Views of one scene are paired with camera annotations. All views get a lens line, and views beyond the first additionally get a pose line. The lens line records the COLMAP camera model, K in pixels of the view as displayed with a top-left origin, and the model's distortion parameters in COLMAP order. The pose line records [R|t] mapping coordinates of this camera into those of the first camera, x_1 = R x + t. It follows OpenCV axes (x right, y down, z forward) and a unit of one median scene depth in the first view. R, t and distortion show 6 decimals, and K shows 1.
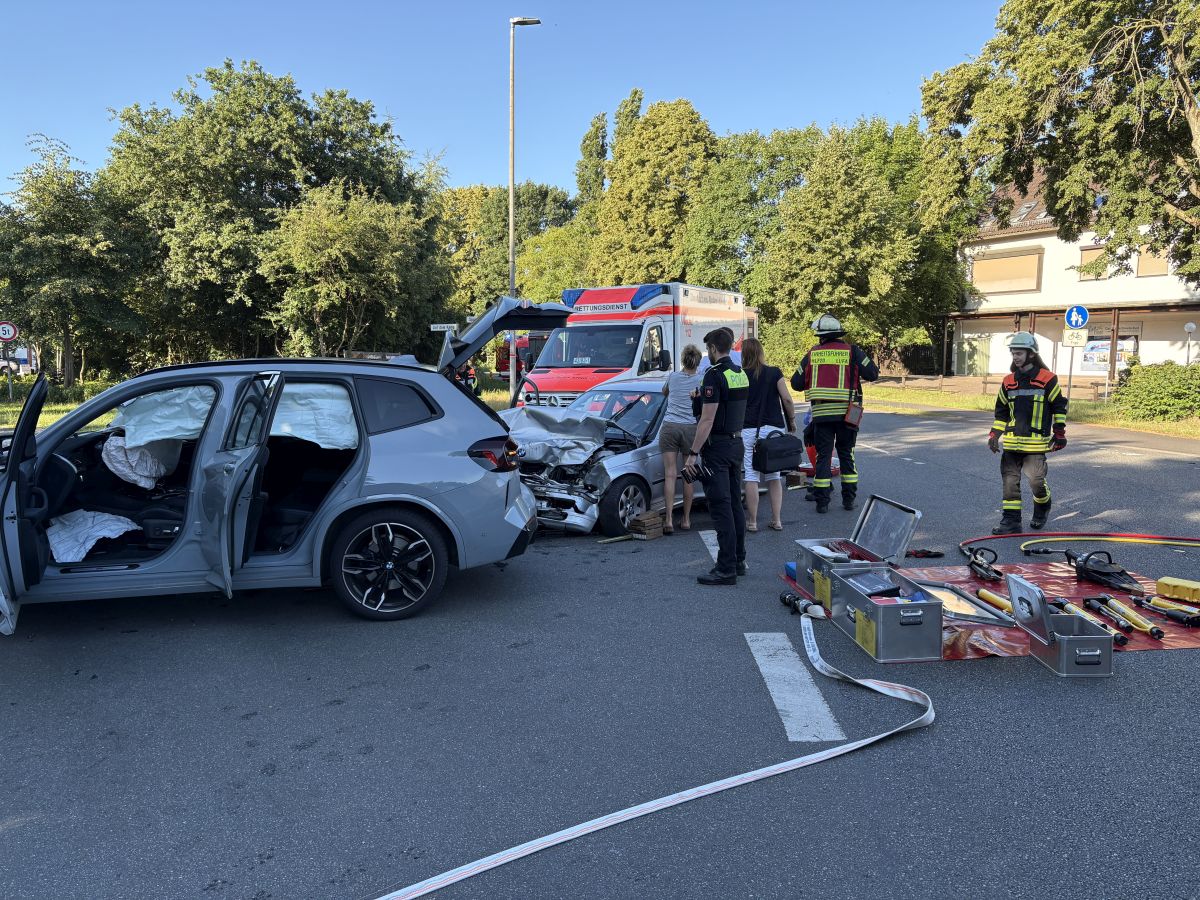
lens RADIAL K [[891.5, 0, 600.0], [0, 891.5, 450.0], [0, 0, 1]] dist [0.049062, -0.035956]
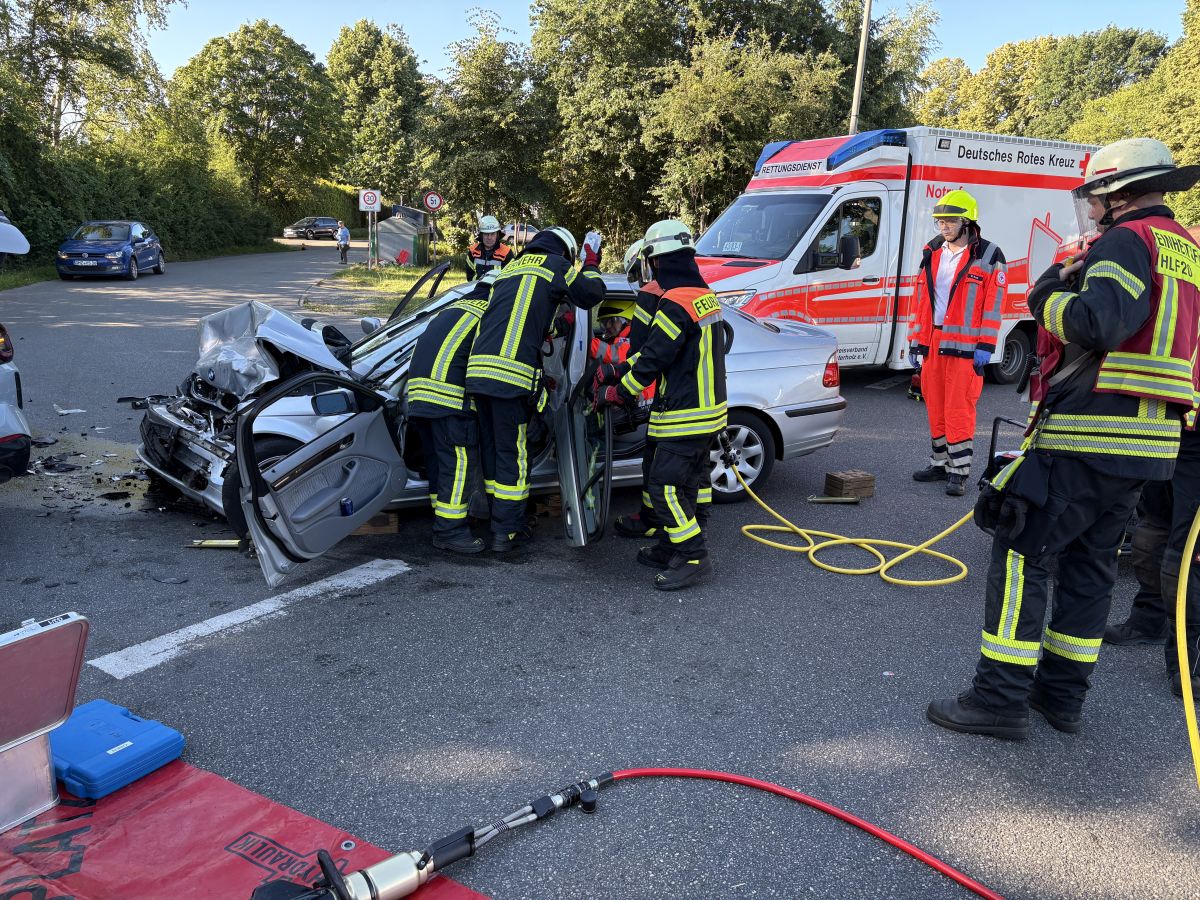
lens RADIAL K [[898.4, 0, 600.0], [0, 898.4, 450.0], [0, 0, 1]] dist [0.043317, -0.041786]
pose [[0.823732, 0.170652, -0.540688, 0.110660], [-0.103838, 0.982906, 0.152029, -0.015712], [0.557390, -0.069087, 0.827372, 0.135249]]
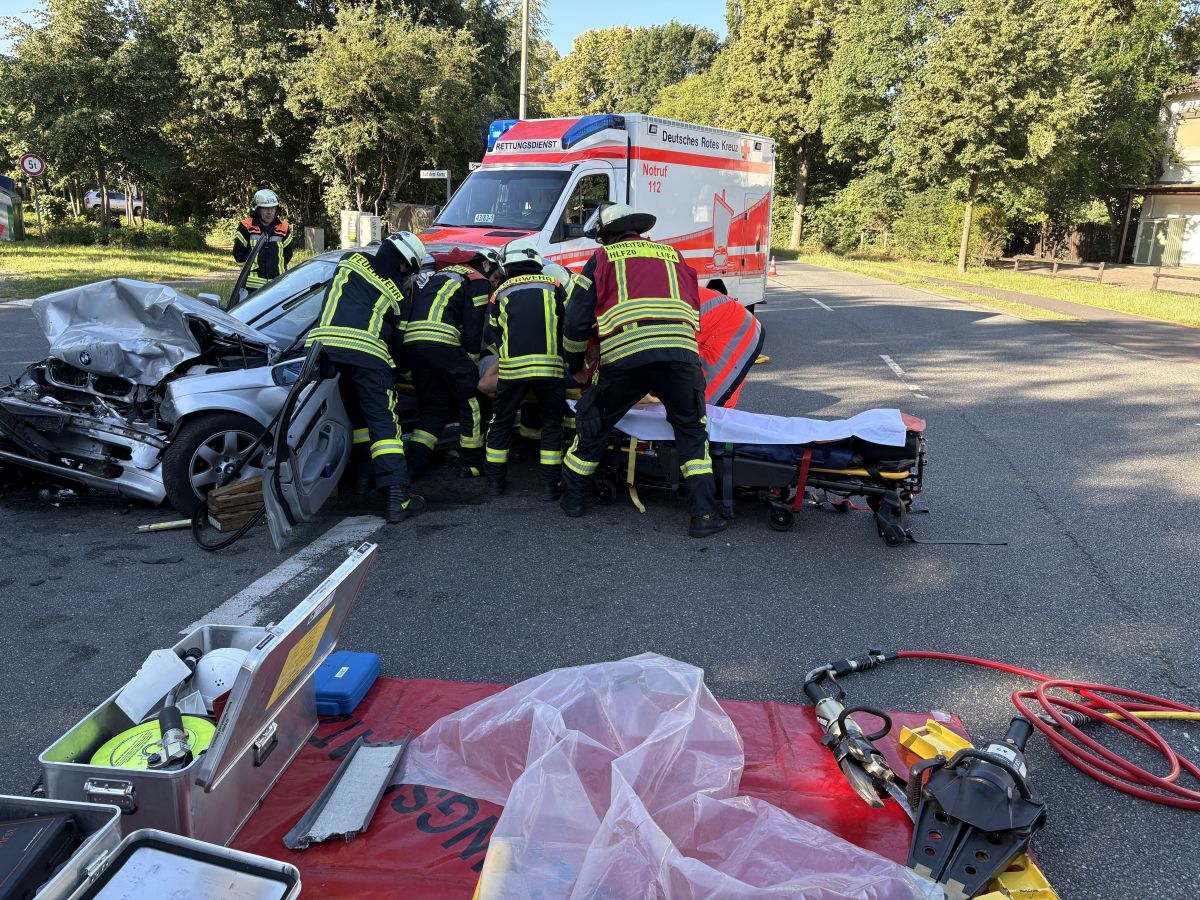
lens RADIAL K [[891.5, 0, 600.0], [0, 891.5, 450.0], [0, 0, 1]] dist [0.049062, -0.035956]
pose [[0.982657, 0.086071, -0.164249, 0.078791], [-0.061474, 0.986869, 0.149364, -0.010497], [0.174948, -0.136676, 0.975045, 0.101605]]
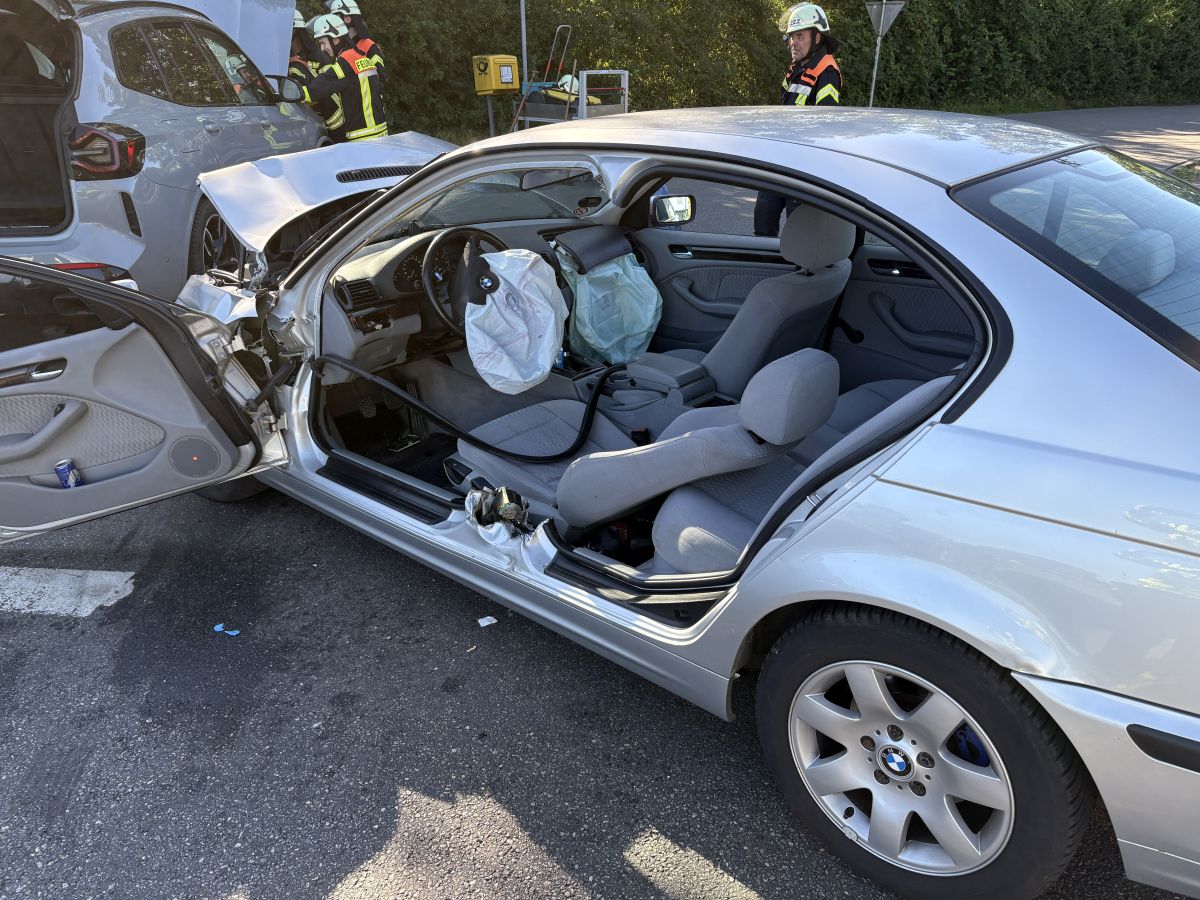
lens RADIAL K [[898.4, 0, 600.0], [0, 898.4, 450.0], [0, 0, 1]] dist [0.043317, -0.041786]
pose [[-0.047876, 0.426640, -0.903153, 0.085060], [-0.139520, 0.892470, 0.428989, -0.025130], [0.989061, 0.146546, 0.016797, 0.246523]]
